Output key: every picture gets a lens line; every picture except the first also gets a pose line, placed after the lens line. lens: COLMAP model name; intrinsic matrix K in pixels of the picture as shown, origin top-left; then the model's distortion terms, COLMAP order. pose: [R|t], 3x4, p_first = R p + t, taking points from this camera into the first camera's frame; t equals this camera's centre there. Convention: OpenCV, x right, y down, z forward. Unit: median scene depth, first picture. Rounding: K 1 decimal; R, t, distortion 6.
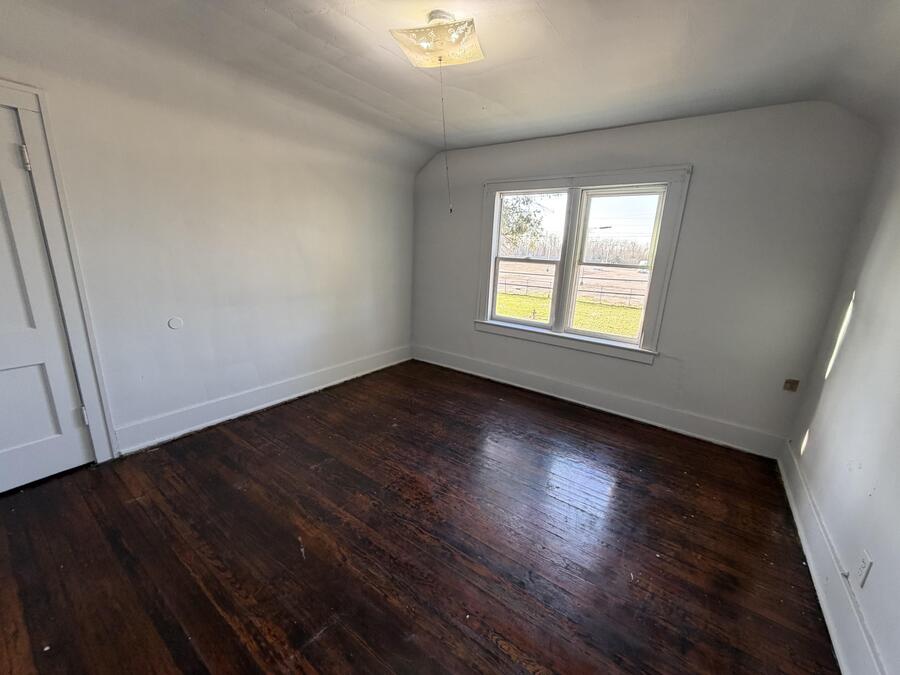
lens RADIAL K [[357.0, 0, 450.0], [0, 357.0, 337.5], [0, 0, 1]] dist [0.000296, -0.000246]
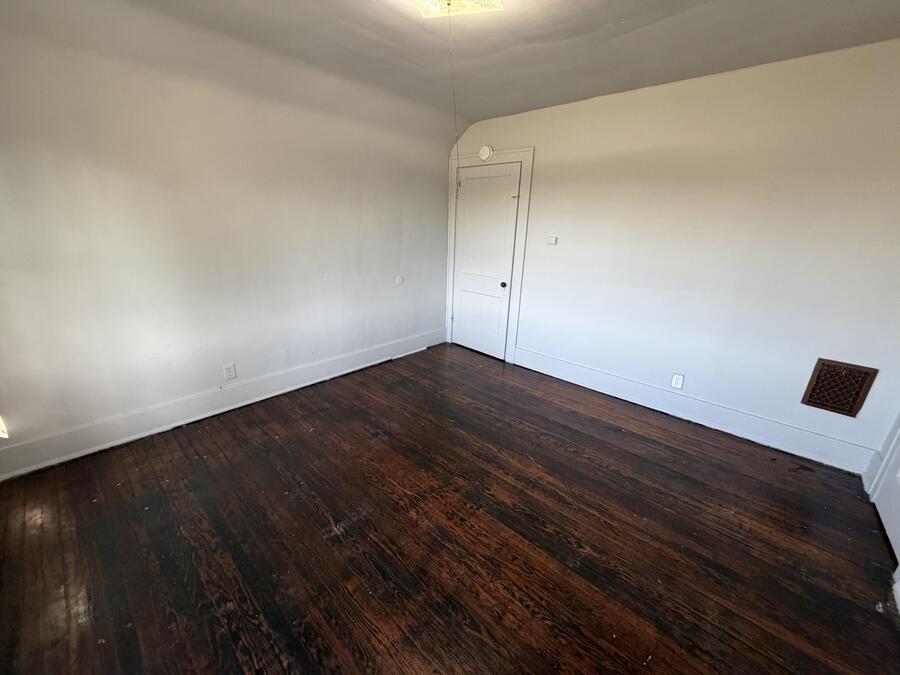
lens RADIAL K [[357.0, 0, 450.0], [0, 357.0, 337.5], [0, 0, 1]] dist [0.000296, -0.000246]
pose [[-0.990410, -0.104256, 0.090656, -0.144584], [-0.040203, 0.845255, 0.532848, -0.409024], [-0.132180, 0.524094, -0.841341, 1.573218]]
